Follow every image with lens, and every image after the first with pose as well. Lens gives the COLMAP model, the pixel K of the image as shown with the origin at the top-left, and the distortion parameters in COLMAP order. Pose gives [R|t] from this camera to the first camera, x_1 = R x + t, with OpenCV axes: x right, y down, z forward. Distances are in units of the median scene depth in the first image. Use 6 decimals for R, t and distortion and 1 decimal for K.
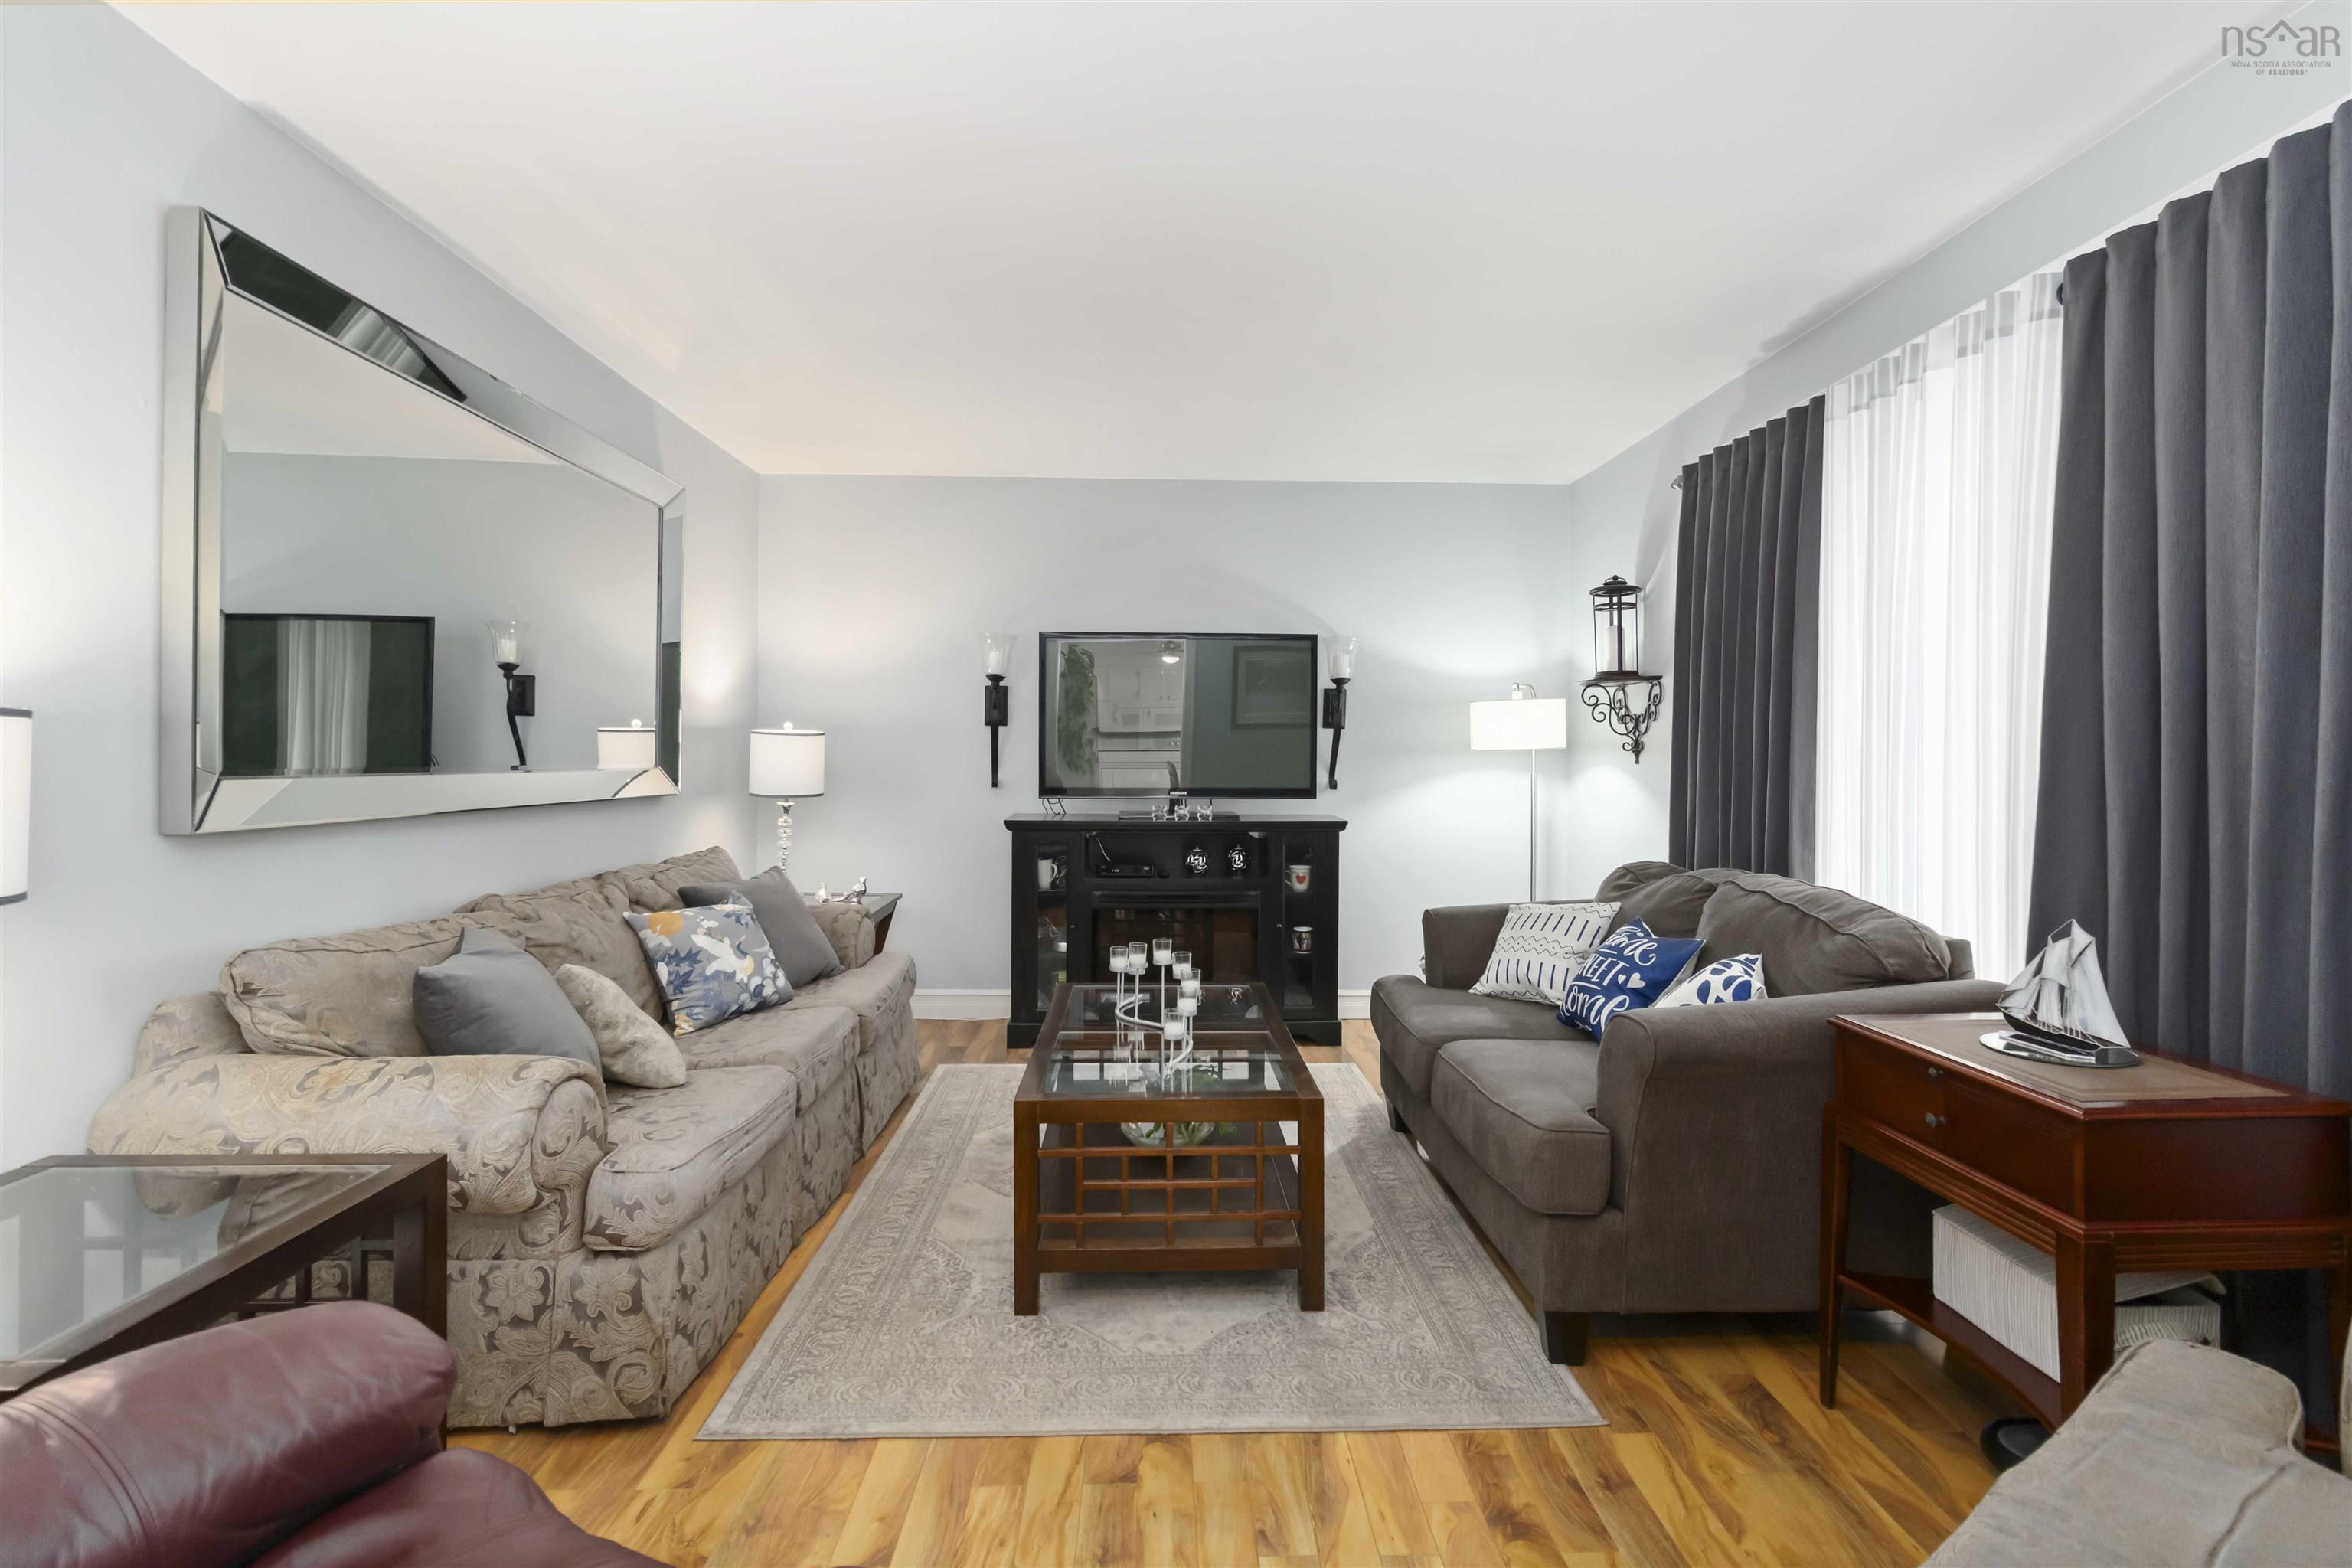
lens RADIAL K [[1112.0, 0, 1176.3], [0, 1112.0, 774.0], [0, 0, 1]] dist [0.005295, 0.002103]
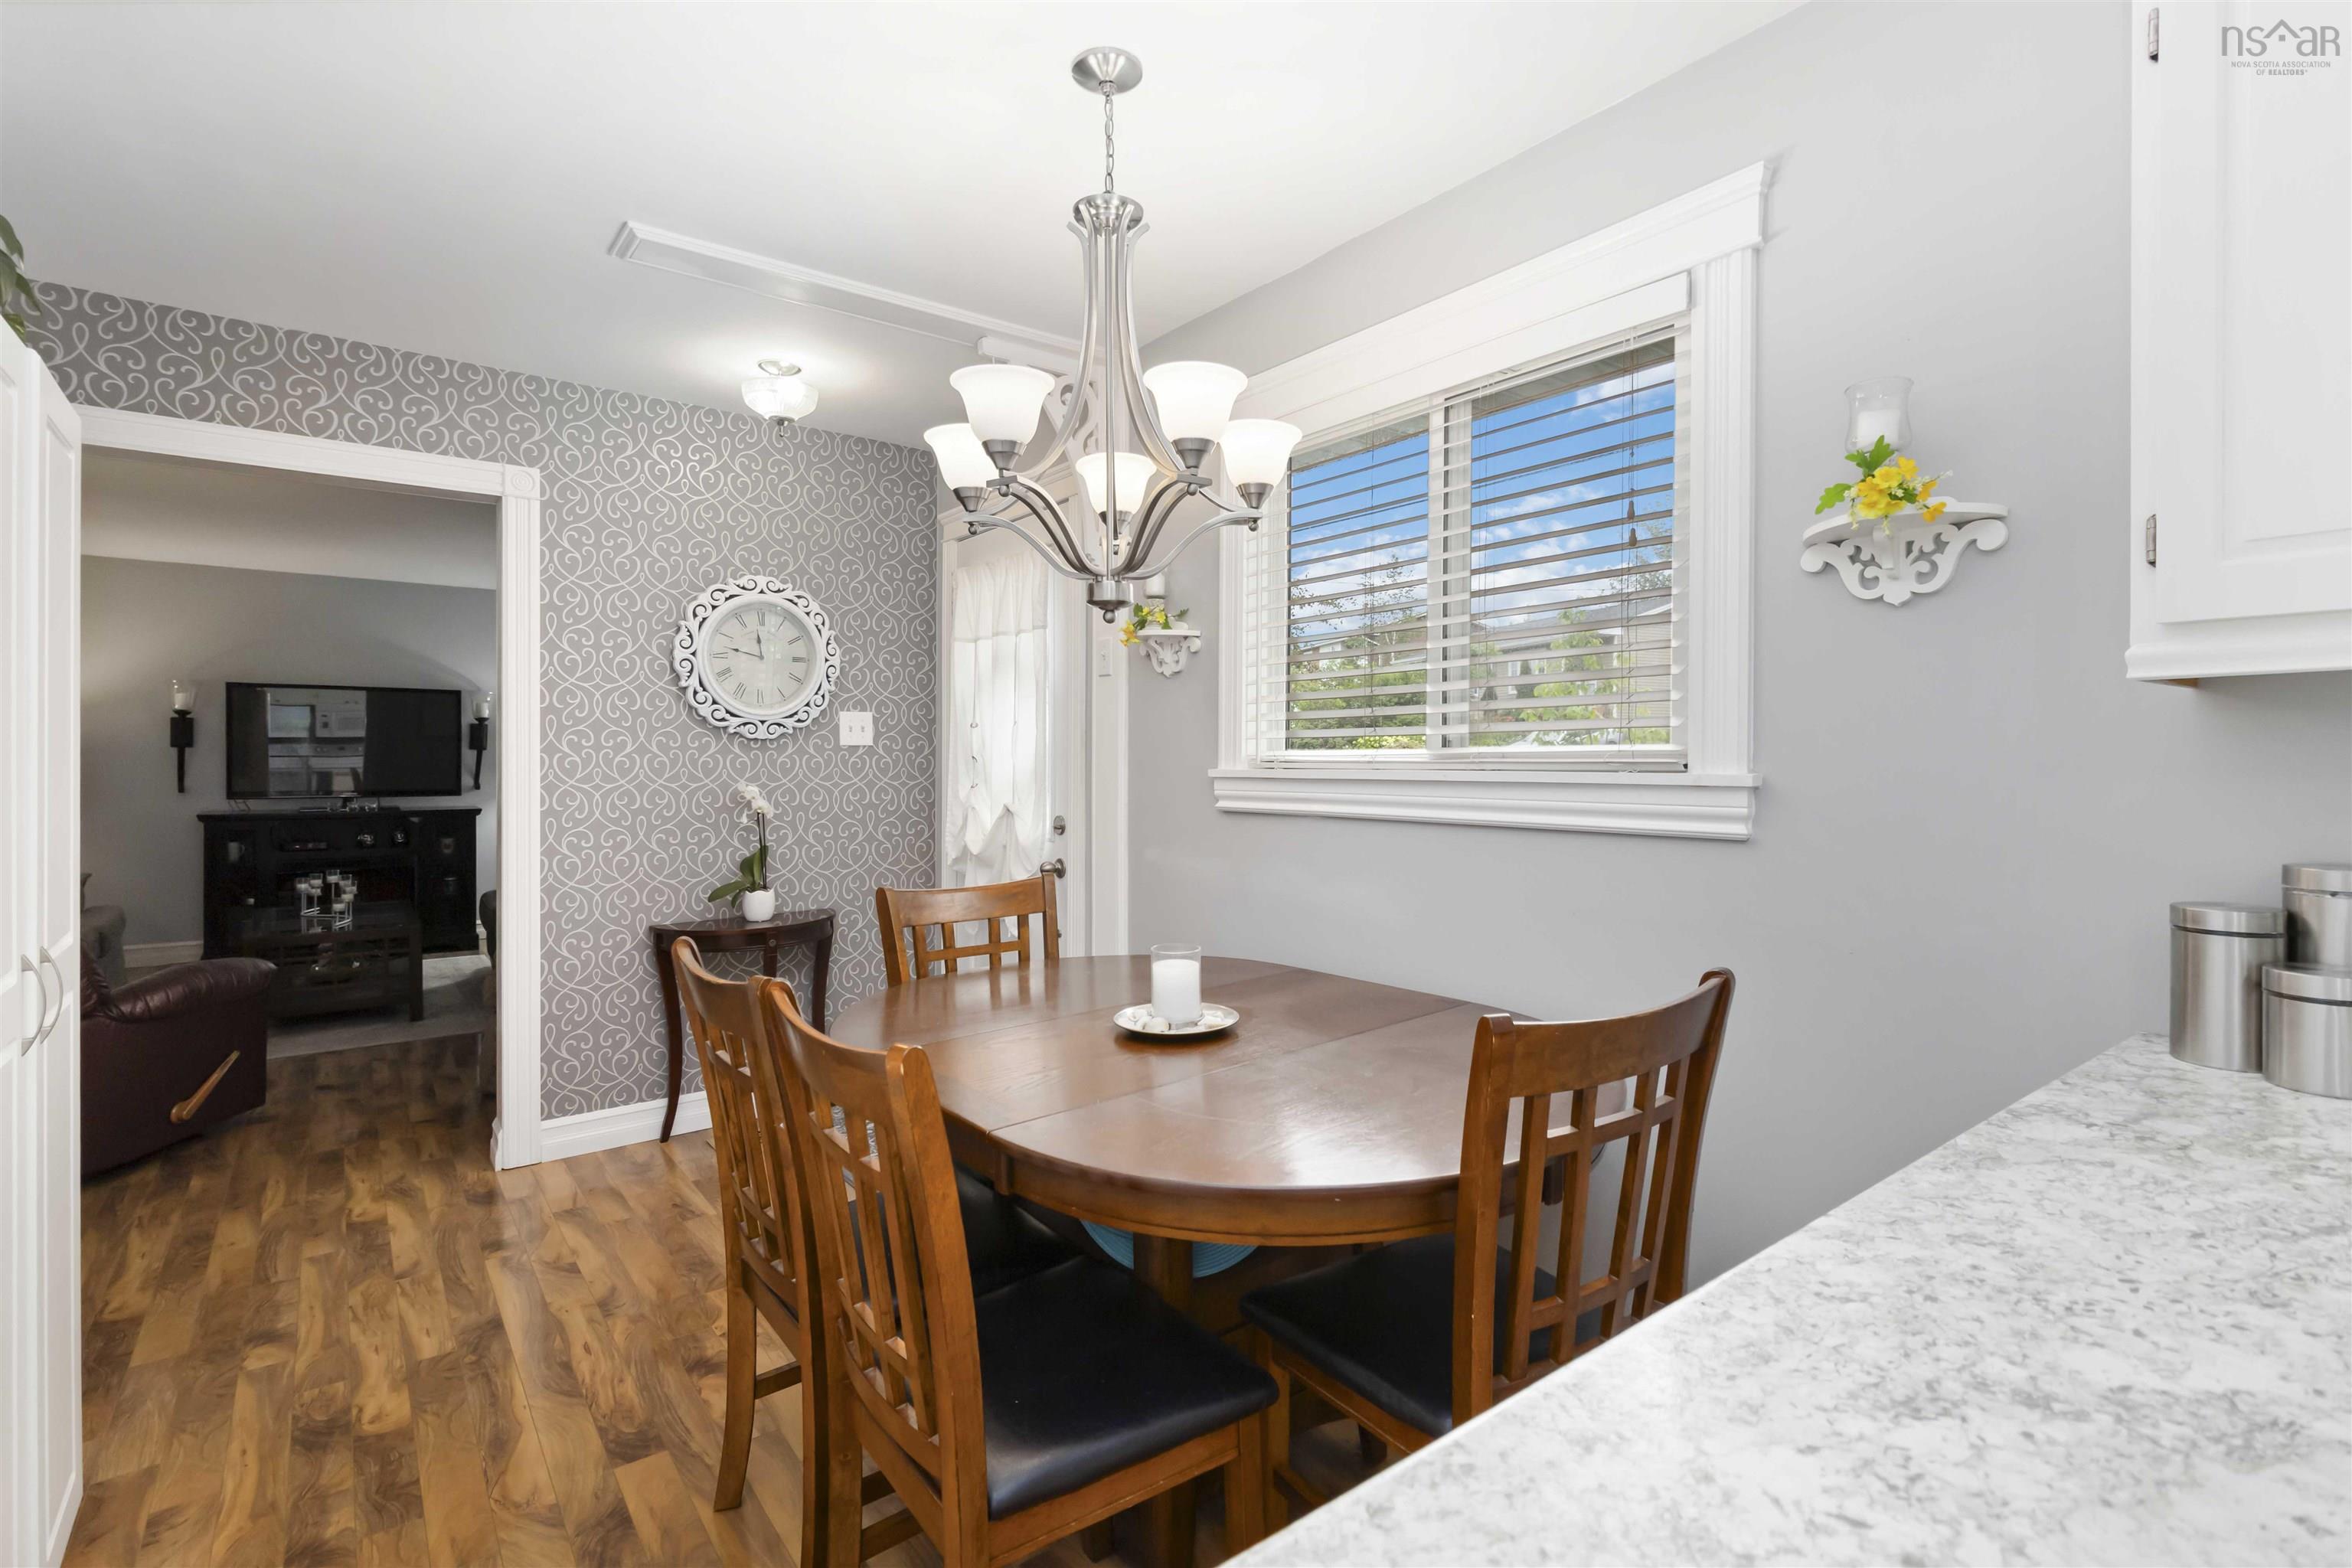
lens RADIAL K [[1112.0, 0, 1172.3], [0, 1112.0, 771.1], [0, 0, 1]] dist [0.005295, 0.002103]
pose [[0.812552, -0.009843, 0.582806, 0.026925], [0.009321, 0.999949, 0.003892, -0.008234], [-0.582815, 0.002270, 0.812602, -0.860135]]
